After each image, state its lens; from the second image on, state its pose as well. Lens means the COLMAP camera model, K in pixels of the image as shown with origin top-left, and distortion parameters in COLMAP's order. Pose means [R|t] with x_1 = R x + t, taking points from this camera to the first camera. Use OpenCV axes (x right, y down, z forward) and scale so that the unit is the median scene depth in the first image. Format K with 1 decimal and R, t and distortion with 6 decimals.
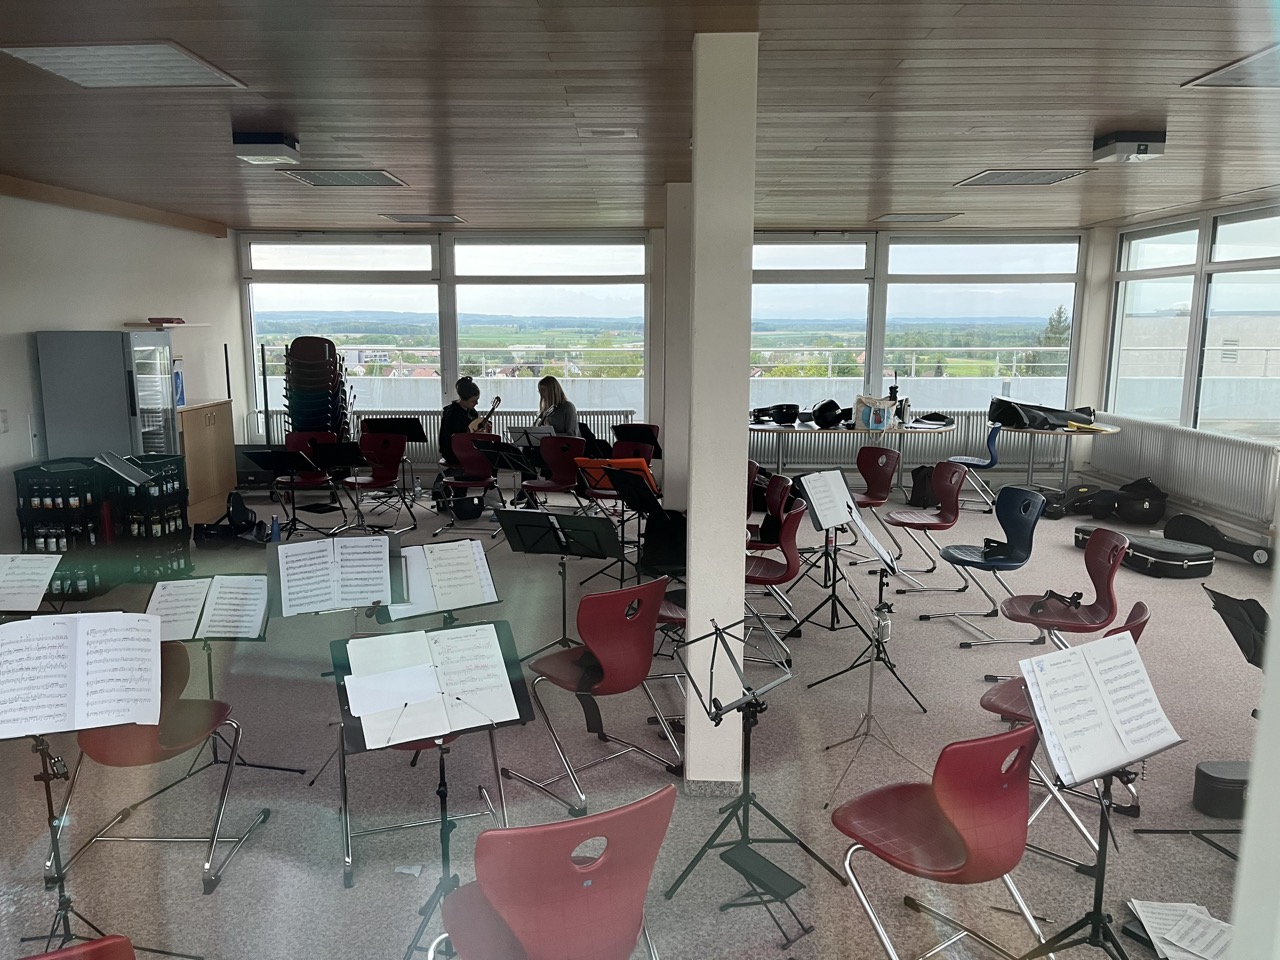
lens RADIAL K [[979.6, 0, 640.6], [0, 979.6, 482.7], [0, 0, 1]] dist [-0.009297, -0.006943]
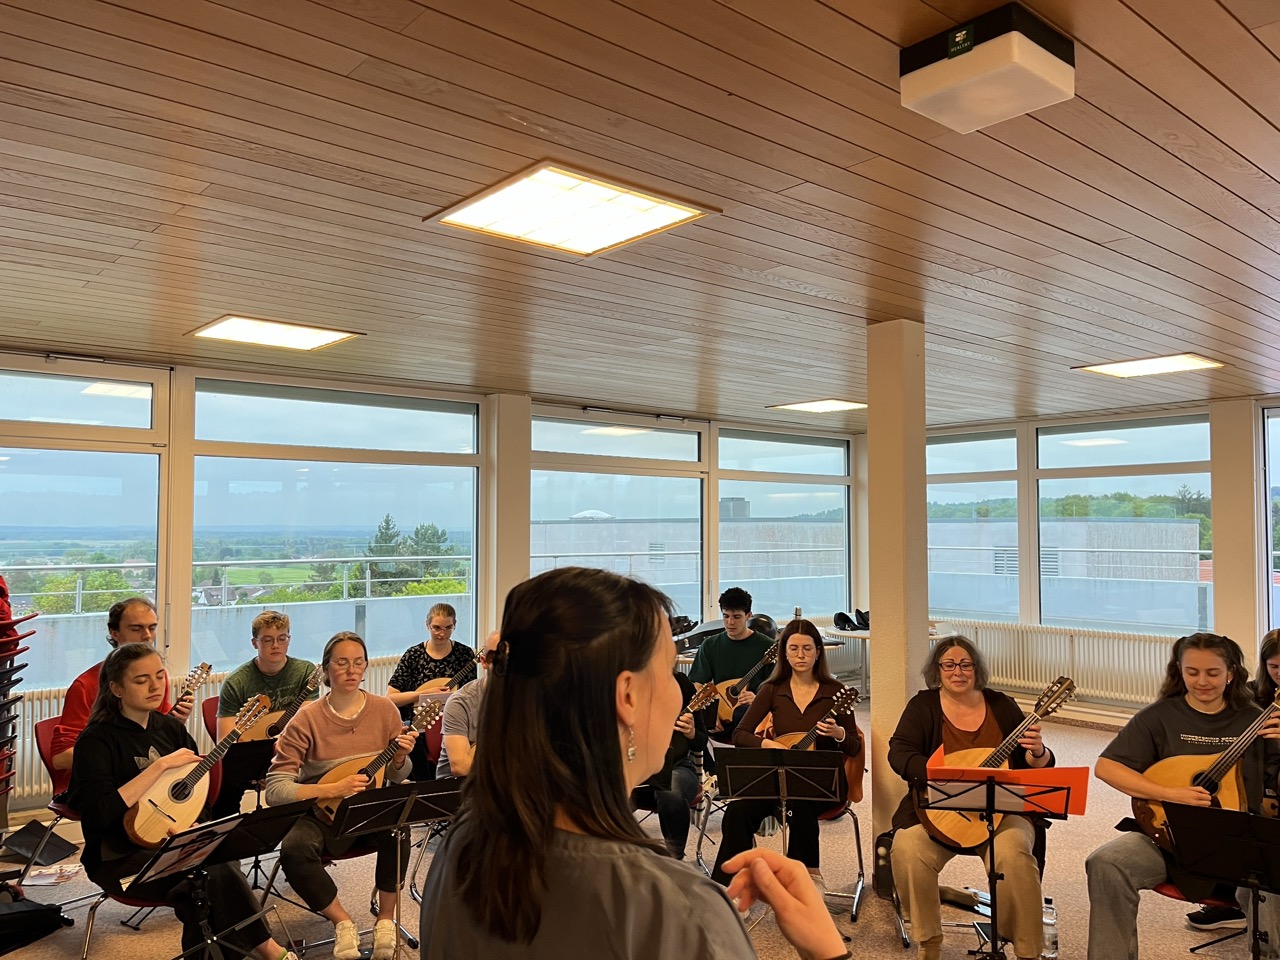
lens RADIAL K [[979.6, 0, 638.2], [0, 979.6, 480.3], [0, 0, 1]] dist [-0.009297, -0.006943]
pose [[0.770650, 0.034870, 0.636304, -0.361643], [0.100771, 0.979270, -0.175713, -0.055815], [-0.629241, 0.199534, 0.751160, 0.386863]]
